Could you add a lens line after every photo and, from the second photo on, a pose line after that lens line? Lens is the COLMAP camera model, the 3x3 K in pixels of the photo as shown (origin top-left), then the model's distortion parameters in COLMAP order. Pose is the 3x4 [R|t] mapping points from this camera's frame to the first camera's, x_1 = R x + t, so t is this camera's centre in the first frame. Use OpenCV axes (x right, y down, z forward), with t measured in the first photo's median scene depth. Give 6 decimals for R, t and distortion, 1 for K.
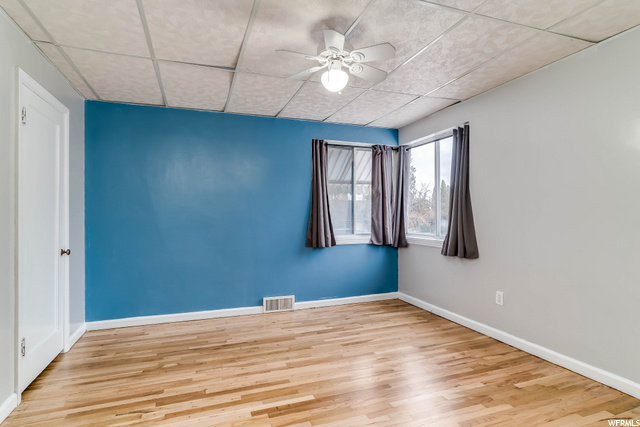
lens RADIAL K [[328.7, 0, 315.4], [0, 328.7, 214.5], [0, 0, 1]] dist [-0.004127, -0.000121]
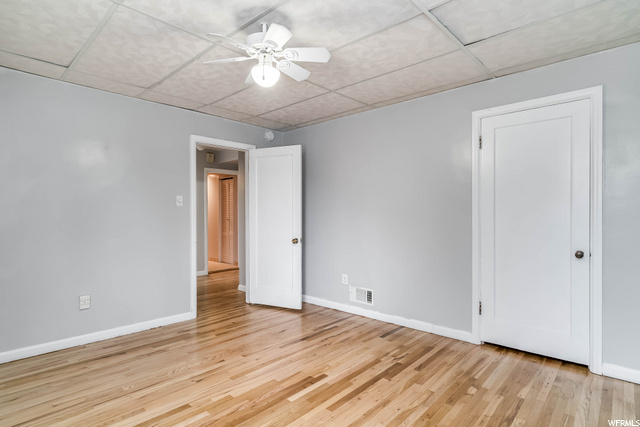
lens RADIAL K [[328.7, 0, 315.4], [0, 328.7, 214.5], [0, 0, 1]] dist [-0.004127, -0.000121]
pose [[-0.889843, 0.006213, -0.456224, 0.358137], [0.005897, 0.999980, 0.002115, -0.000657], [0.456228, -0.000808, -0.889862, 1.856116]]
